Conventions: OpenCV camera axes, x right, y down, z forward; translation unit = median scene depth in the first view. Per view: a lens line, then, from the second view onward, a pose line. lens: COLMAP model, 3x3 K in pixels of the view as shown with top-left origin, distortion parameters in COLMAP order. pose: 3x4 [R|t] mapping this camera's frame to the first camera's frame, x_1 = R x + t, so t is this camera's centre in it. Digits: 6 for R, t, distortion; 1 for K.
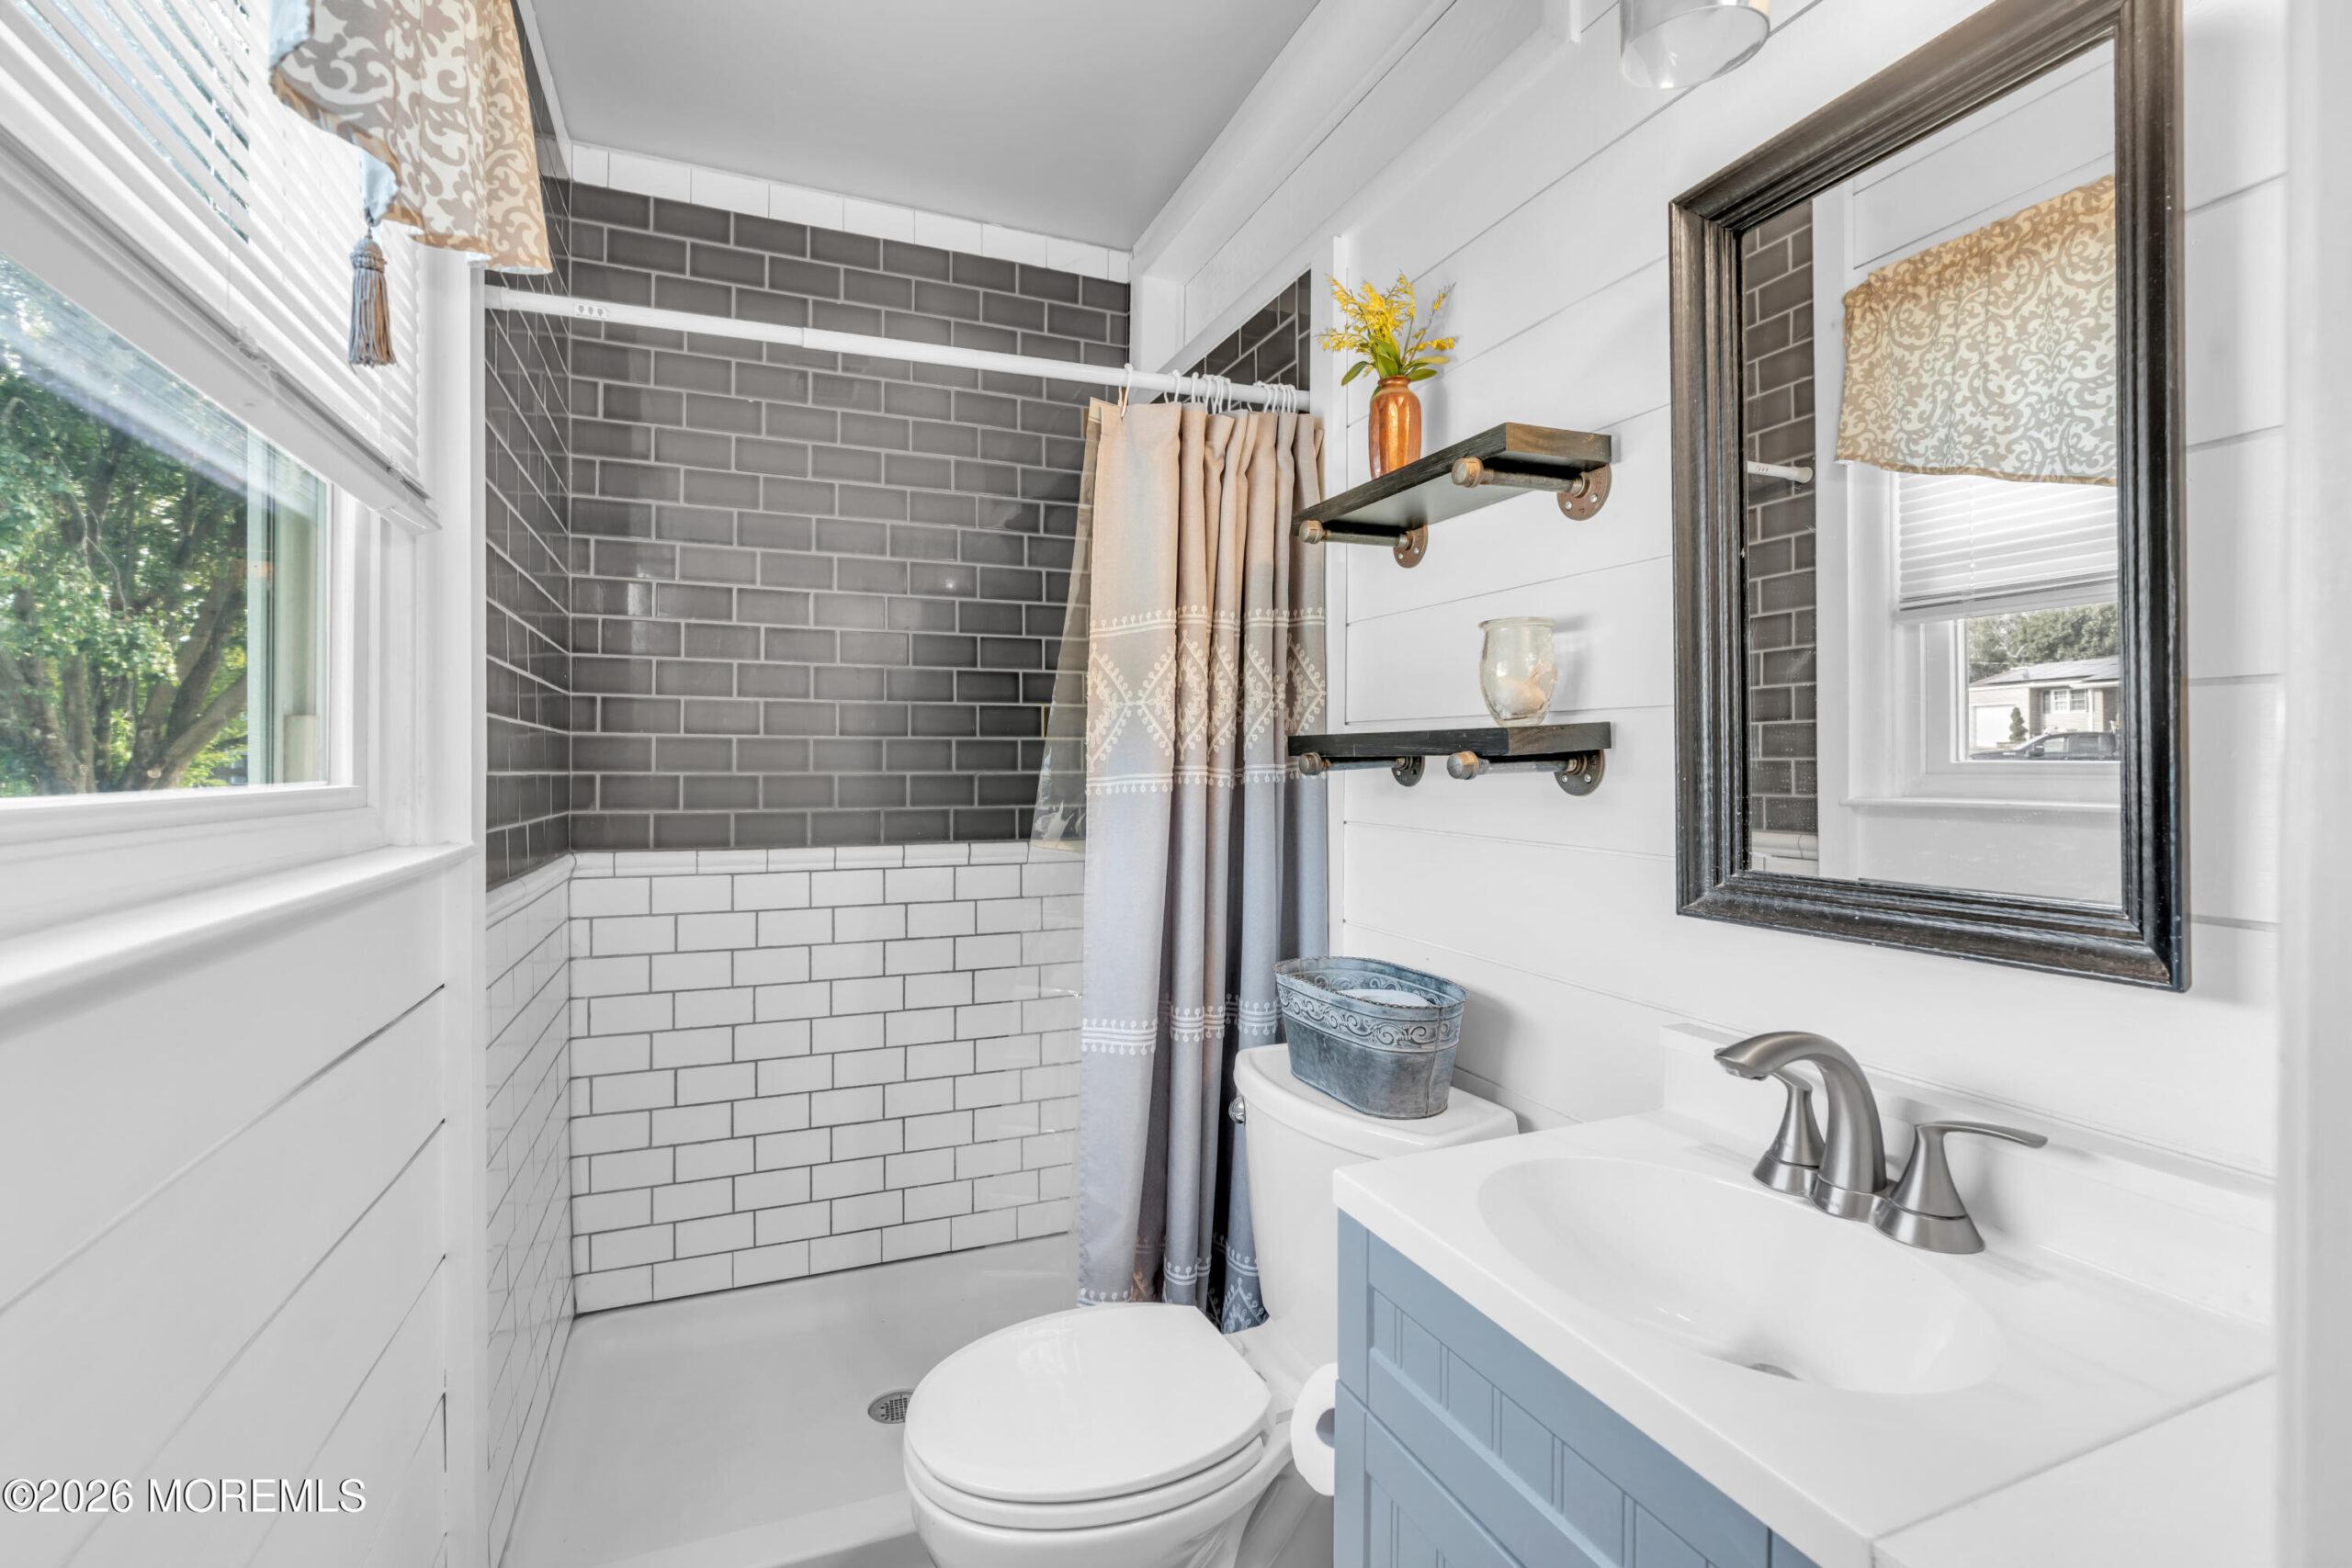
lens RADIAL K [[1057.9, 0, 1175.2], [0, 1057.9, 765.1], [0, 0, 1]] dist [-0.006756, 0.002747]
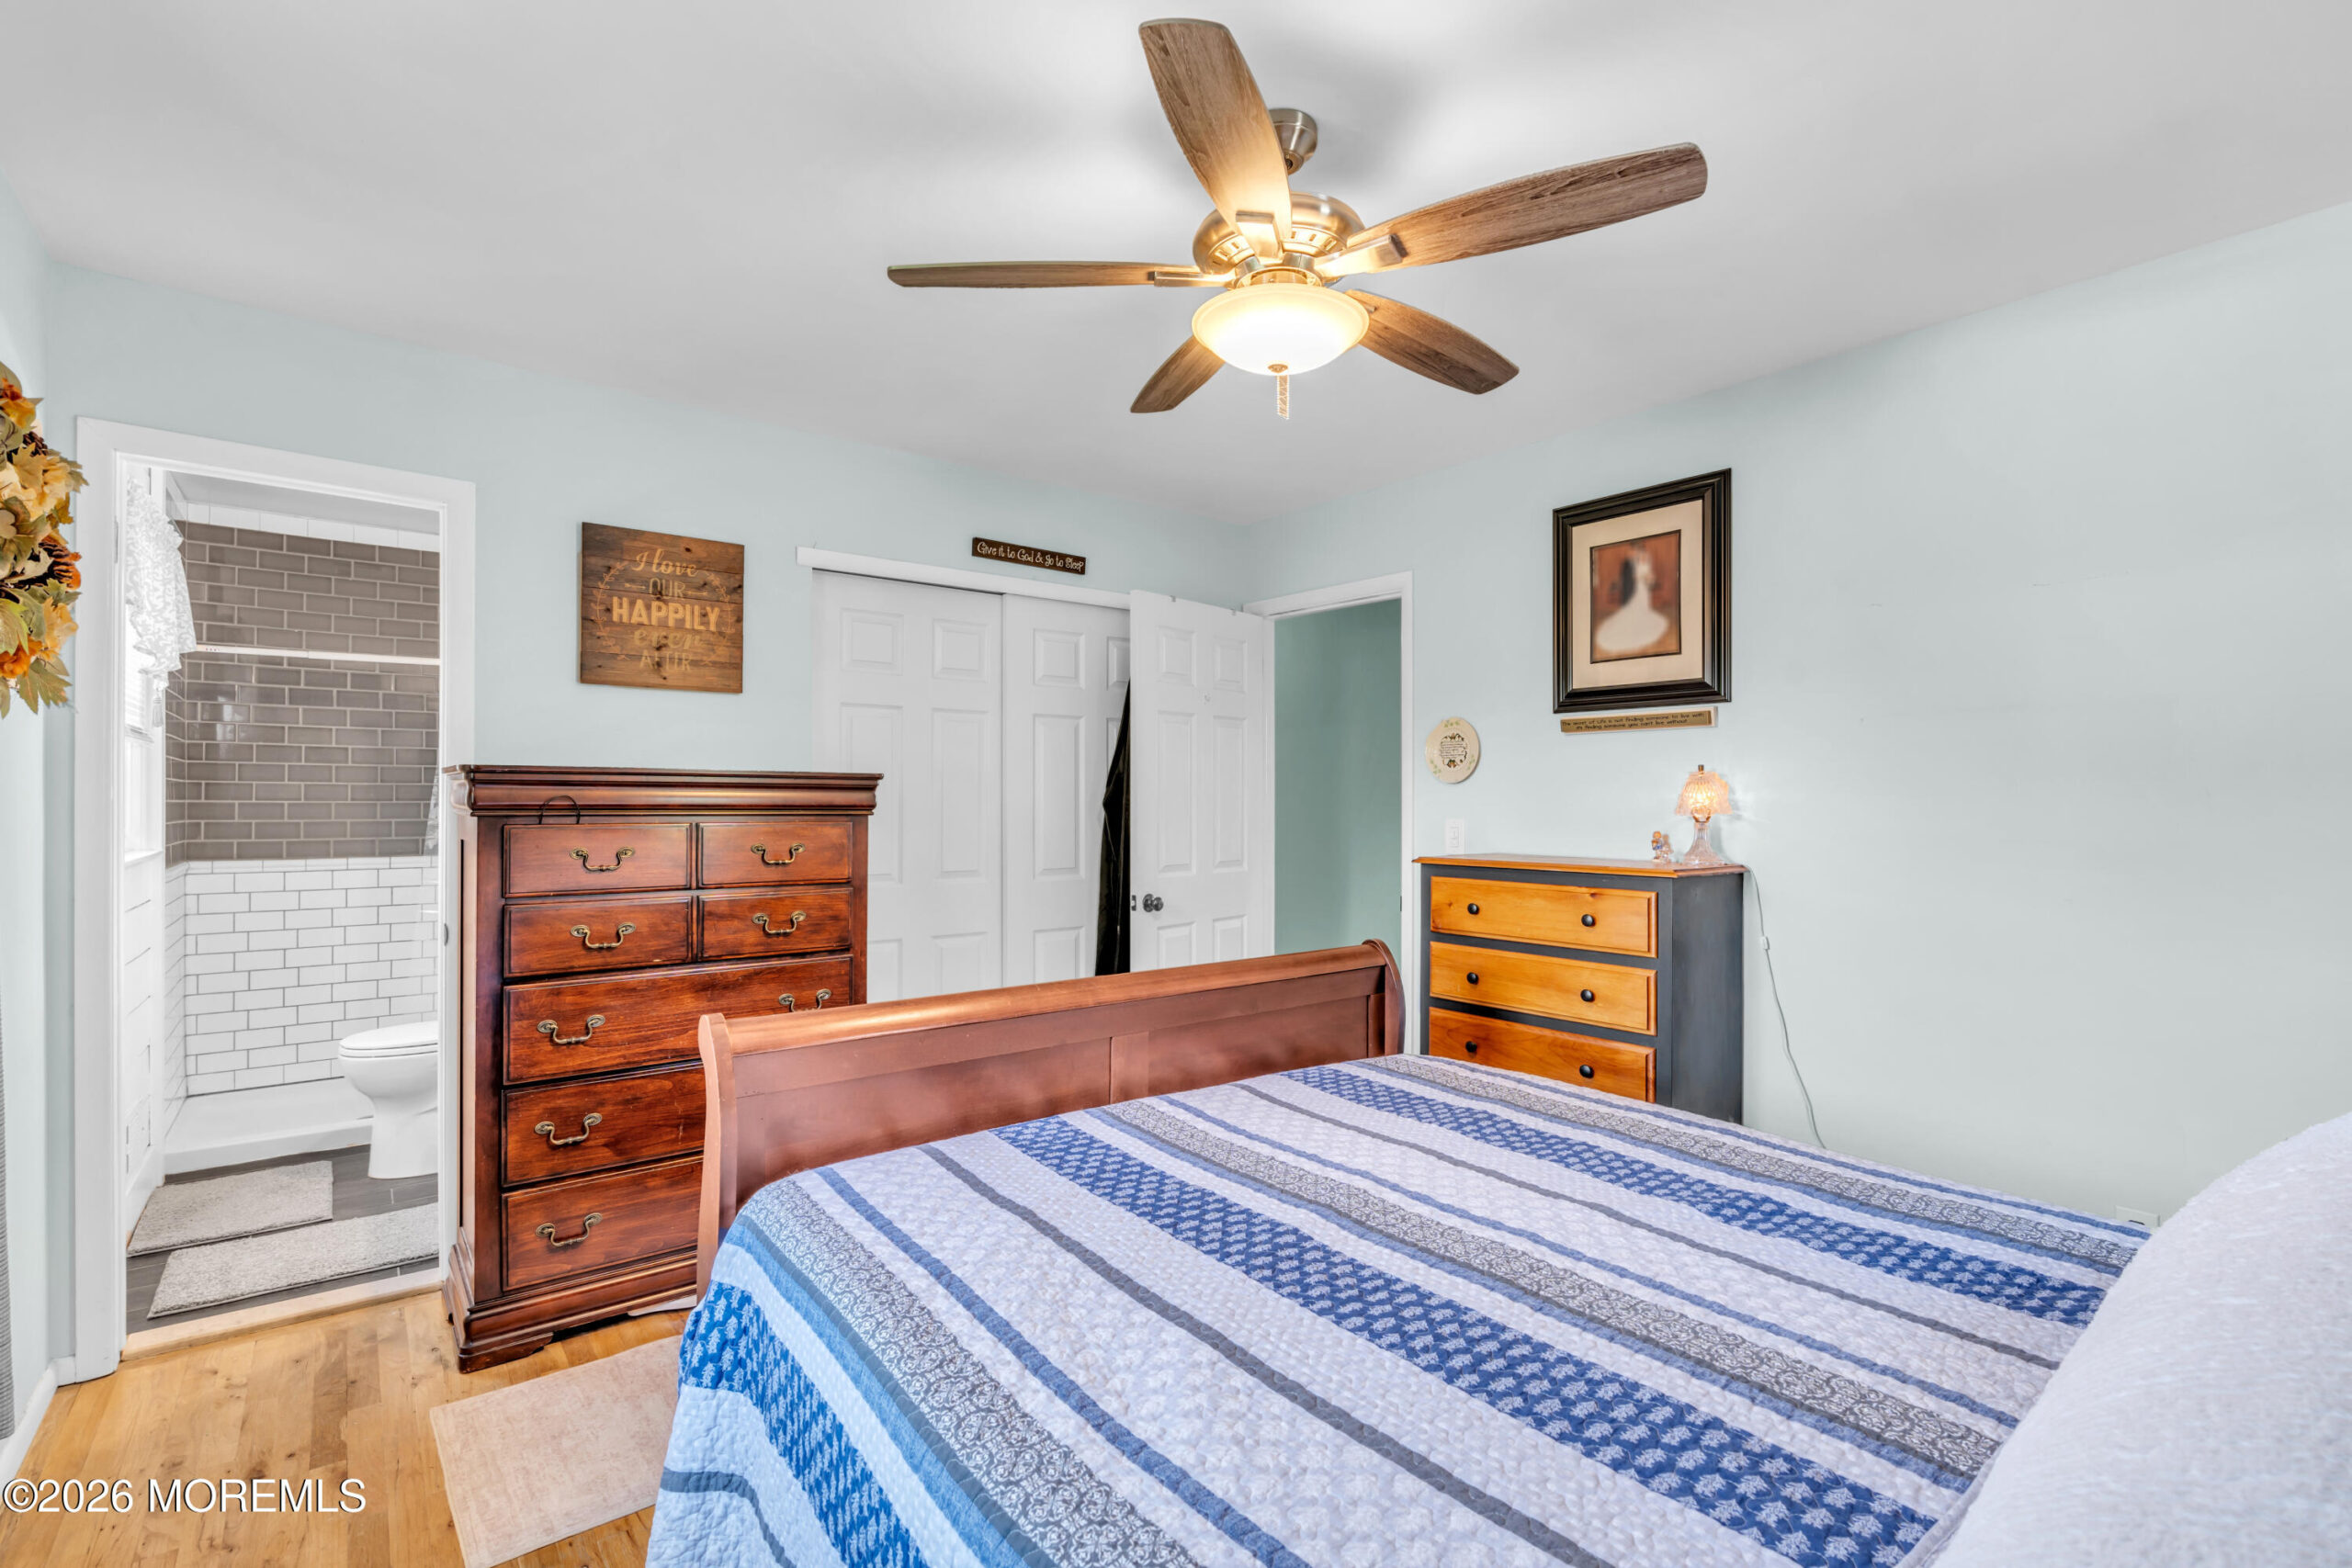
lens RADIAL K [[1057.9, 0, 1171.3], [0, 1057.9, 789.7], [0, 0, 1]] dist [-0.006756, 0.002747]
pose [[0.965897, 0.003376, 0.258905, 0.670492], [-0.002752, 0.999992, -0.002773, -0.048739], [-0.258912, 0.001966, 0.965899, -1.328874]]
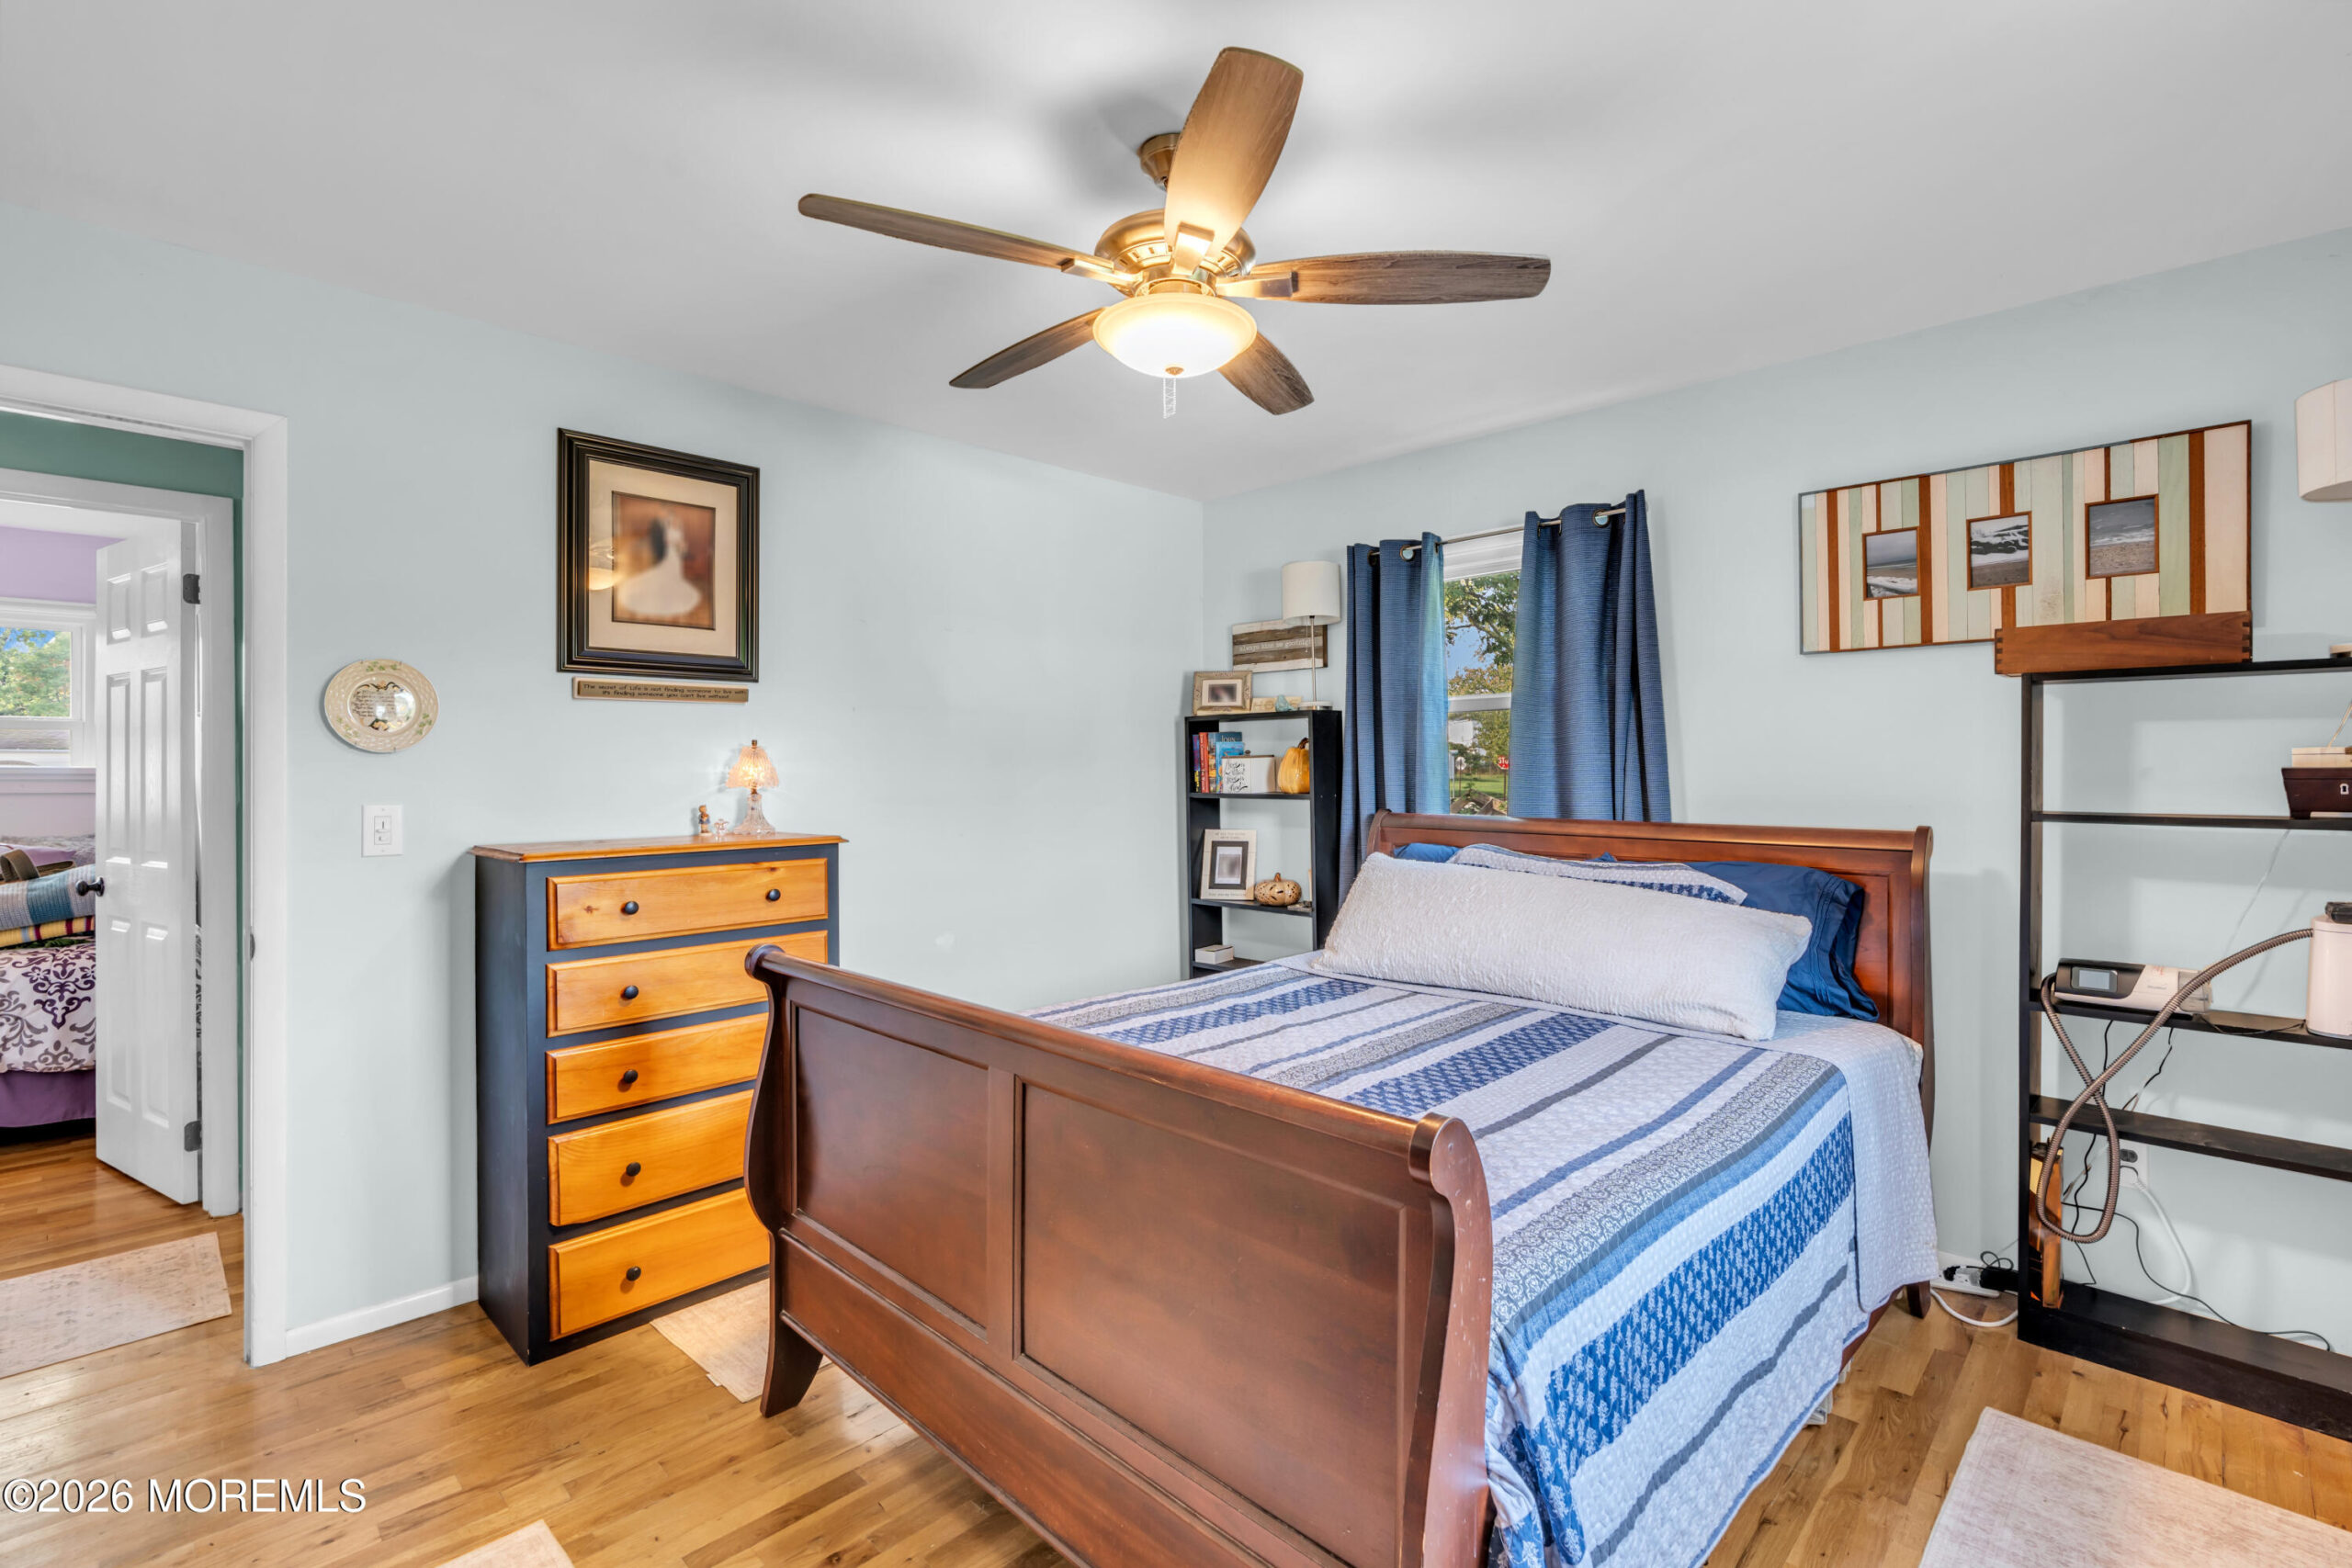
lens RADIAL K [[1057.9, 0, 1163.4], [0, 1057.9, 768.9], [0, 0, 1]] dist [-0.006756, 0.002747]
pose [[-0.379820, -0.002132, 0.925058, -0.796587], [0.000796, 0.999996, 0.002631, -0.052986], [-0.925060, 0.001735, -0.379817, 1.839087]]
